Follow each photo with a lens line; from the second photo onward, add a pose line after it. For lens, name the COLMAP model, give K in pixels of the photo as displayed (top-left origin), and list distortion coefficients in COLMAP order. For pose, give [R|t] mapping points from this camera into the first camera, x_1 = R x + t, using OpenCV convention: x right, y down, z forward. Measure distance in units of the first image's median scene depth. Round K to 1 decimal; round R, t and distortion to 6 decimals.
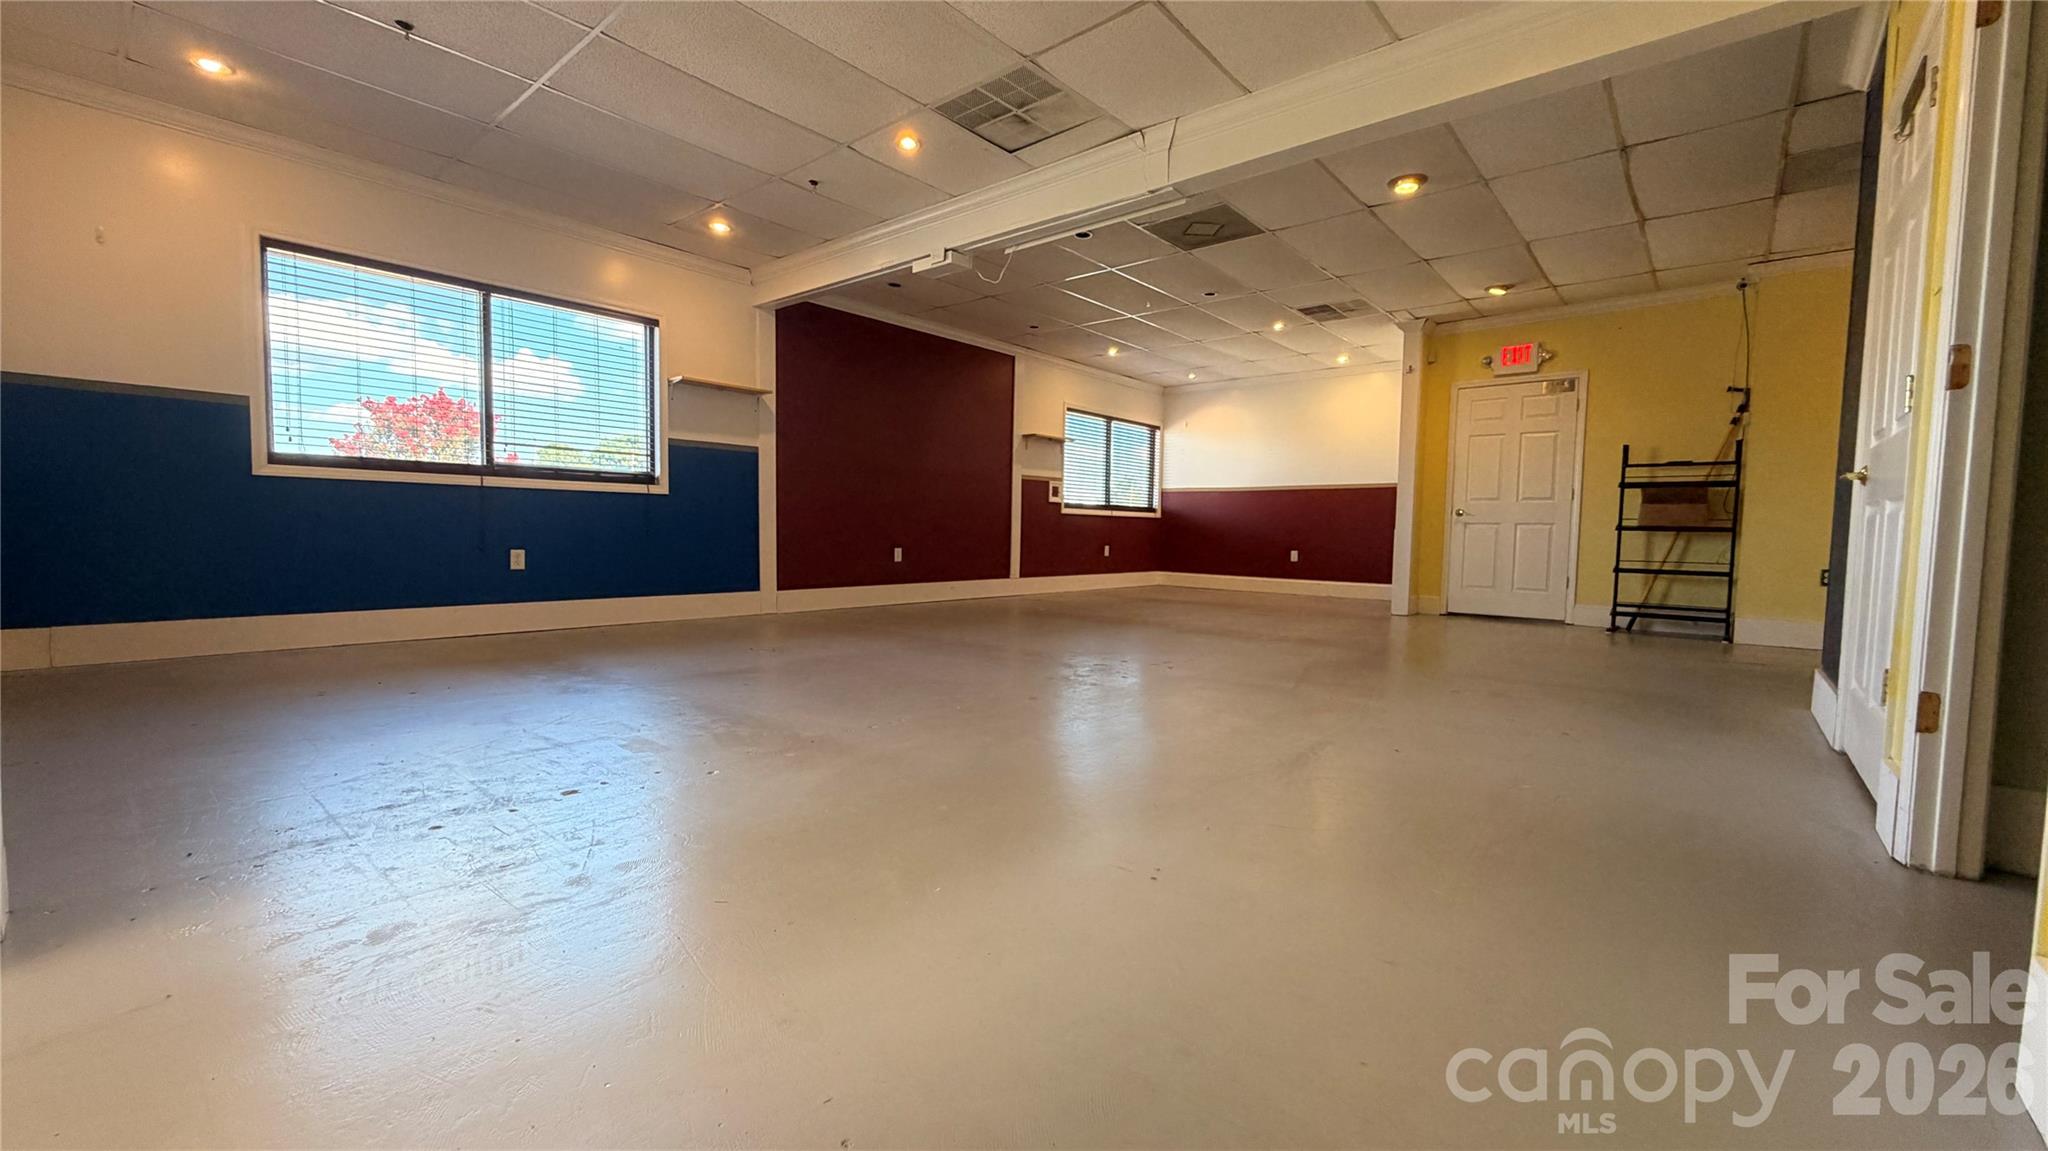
lens RADIAL K [[819.5, 0, 1025.6], [0, 819.5, 576.0], [0, 0, 1]] dist [0.000761, -0.000530]
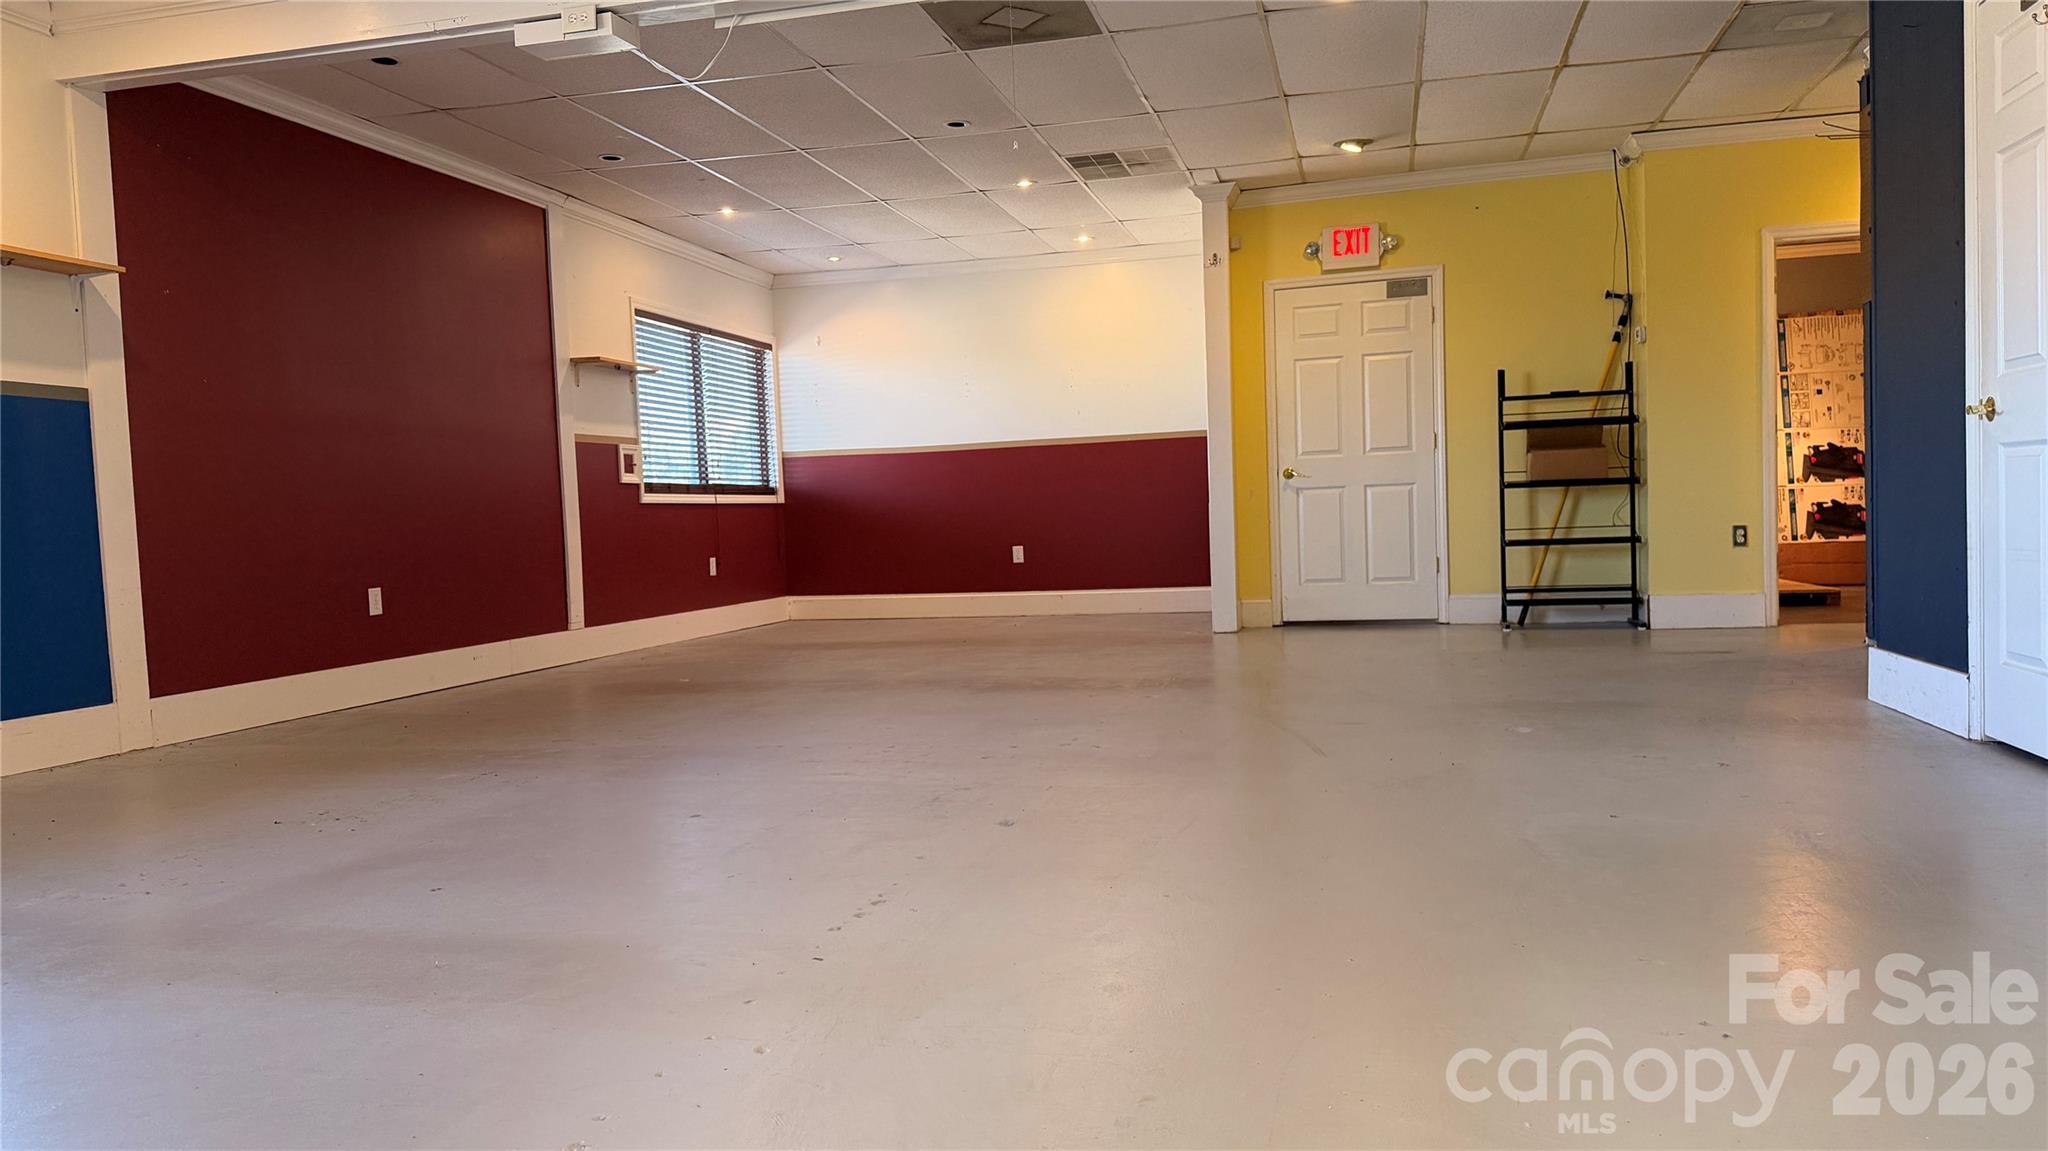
lens RADIAL K [[1417.9, 0, 1029.2], [0, 1417.9, 584.5], [0, 0, 1]] dist [0.046862, -0.027424]
pose [[0.896815, -0.074248, 0.436131, -0.185665], [0.078656, 0.996870, 0.007970, -0.012423], [-0.435357, 0.027157, 0.899848, 0.046691]]
